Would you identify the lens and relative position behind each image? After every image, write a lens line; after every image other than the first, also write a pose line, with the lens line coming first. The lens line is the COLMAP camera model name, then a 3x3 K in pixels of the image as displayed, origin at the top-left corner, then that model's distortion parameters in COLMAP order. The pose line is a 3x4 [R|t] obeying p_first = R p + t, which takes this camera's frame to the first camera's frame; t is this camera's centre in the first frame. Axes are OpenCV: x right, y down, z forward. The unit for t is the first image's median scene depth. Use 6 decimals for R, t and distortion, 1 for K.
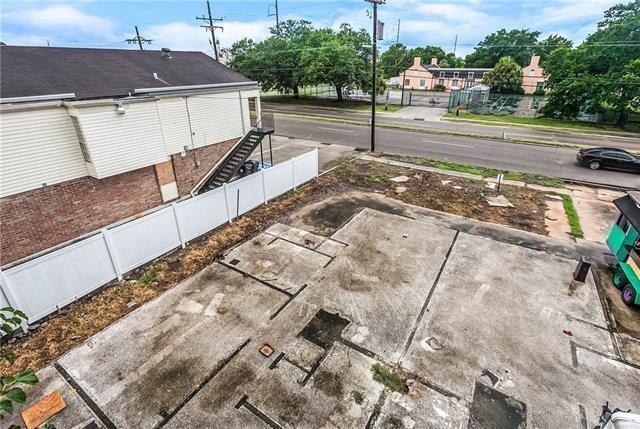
lens RADIAL K [[305.8, 0, 321.9], [0, 305.8, 194.6], [0, 0, 1]] dist [-0.028536, 0.019114]
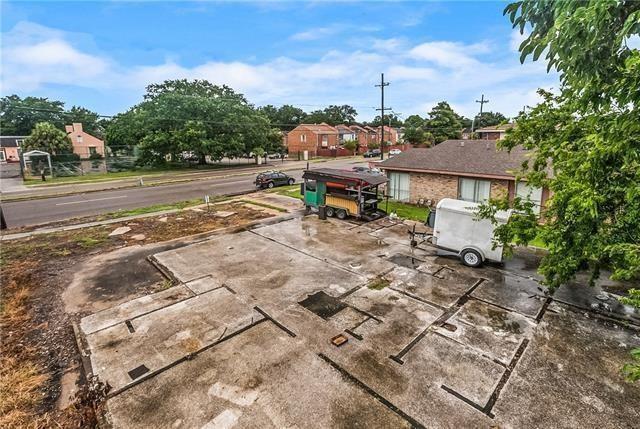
lens RADIAL K [[305.8, 0, 321.9], [0, 305.8, 194.6], [0, 0, 1]] dist [-0.028536, 0.019114]
pose [[0.237632, -0.185760, 0.953428, -0.542522], [0.394394, 0.915447, 0.080062, 0.011668], [-0.887685, 0.357000, 0.290802, 0.347638]]
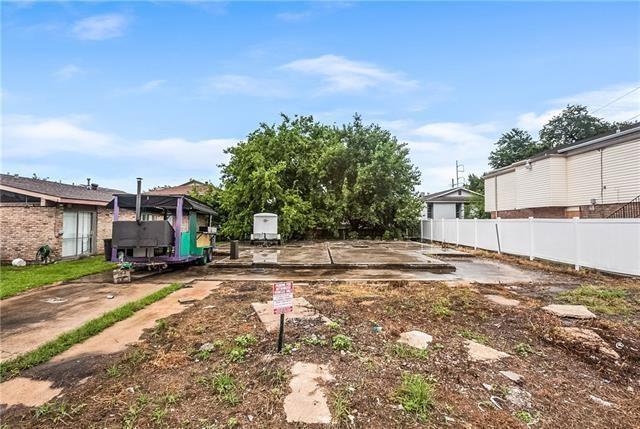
lens RADIAL K [[296.0, 0, 320.0], [0, 296.0, 214.5], [0, 0, 1]] dist [-0.003124, 0.001595]
pose [[-0.843307, -0.013375, -0.537266, 0.901290], [-0.212404, 0.926596, 0.310328, -0.256493], [0.493678, 0.375820, -0.784246, 1.532067]]
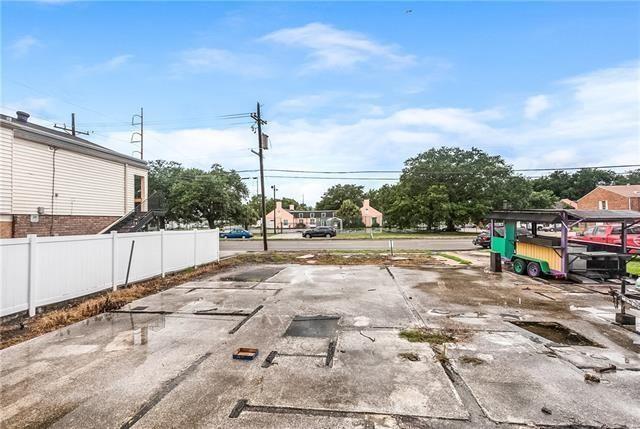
lens RADIAL K [[296.0, 0, 320.0], [0, 296.0, 214.5], [0, 0, 1]] dist [-0.003124, 0.001595]
pose [[0.904571, -0.003534, 0.426308, -0.165987], [0.180610, 0.908974, -0.375696, 0.281588], [-0.386175, 0.416839, 0.822869, 0.188041]]
